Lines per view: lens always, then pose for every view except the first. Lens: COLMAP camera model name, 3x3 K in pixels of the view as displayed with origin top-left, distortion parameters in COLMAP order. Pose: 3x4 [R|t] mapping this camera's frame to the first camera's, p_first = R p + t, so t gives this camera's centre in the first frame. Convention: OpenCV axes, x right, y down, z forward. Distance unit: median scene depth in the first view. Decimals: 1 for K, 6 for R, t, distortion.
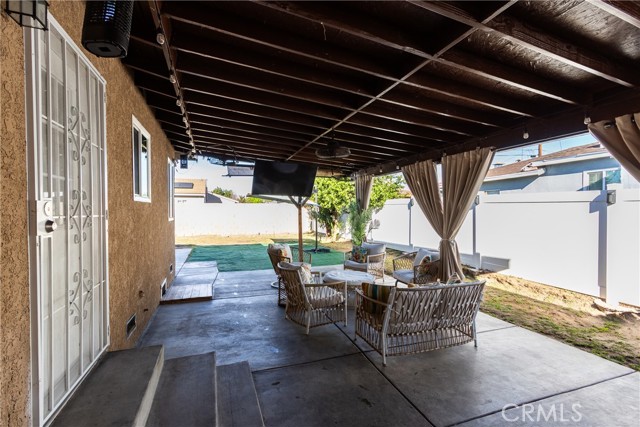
lens RADIAL K [[292.0, 0, 313.6], [0, 292.0, 216.6], [0, 0, 1]] dist [0.007920, -0.000153]
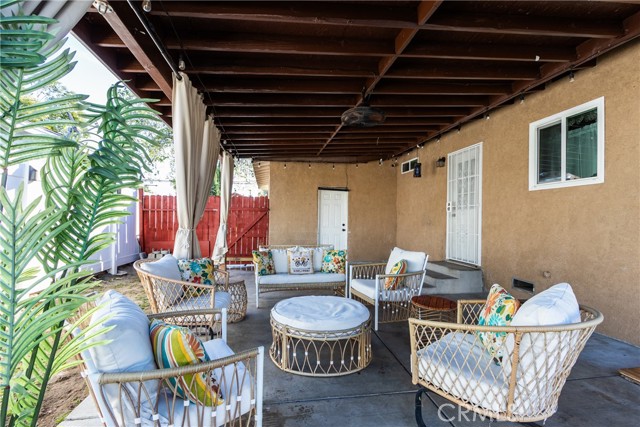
lens RADIAL K [[302.8, 0, 312.8], [0, 302.8, 217.1], [0, 0, 1]] dist [0.005172, -0.000761]
pose [[-0.983122, -0.014516, 0.182374, 0.034943], [-0.013003, 0.999870, 0.009489, 0.031006], [-0.182489, 0.006957, -0.983183, 1.320642]]
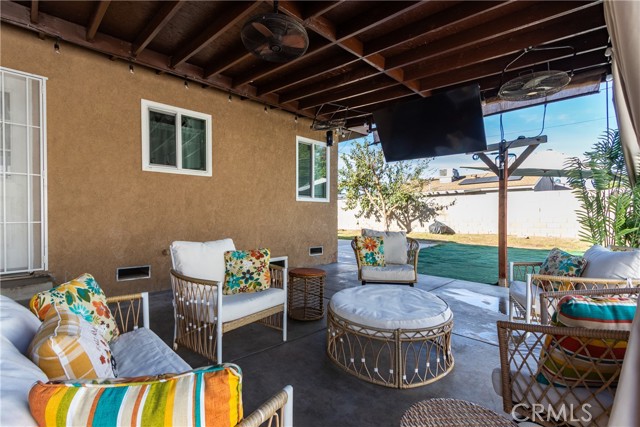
lens RADIAL K [[292.0, 0, 313.6], [0, 292.0, 216.6], [0, 0, 1]] dist [0.007920, -0.000153]
pose [[0.410116, 0.003622, -0.912026, 0.413829], [-0.012376, 0.999922, -0.001594, 0.068388], [0.911950, 0.011941, 0.410128, 0.616414]]
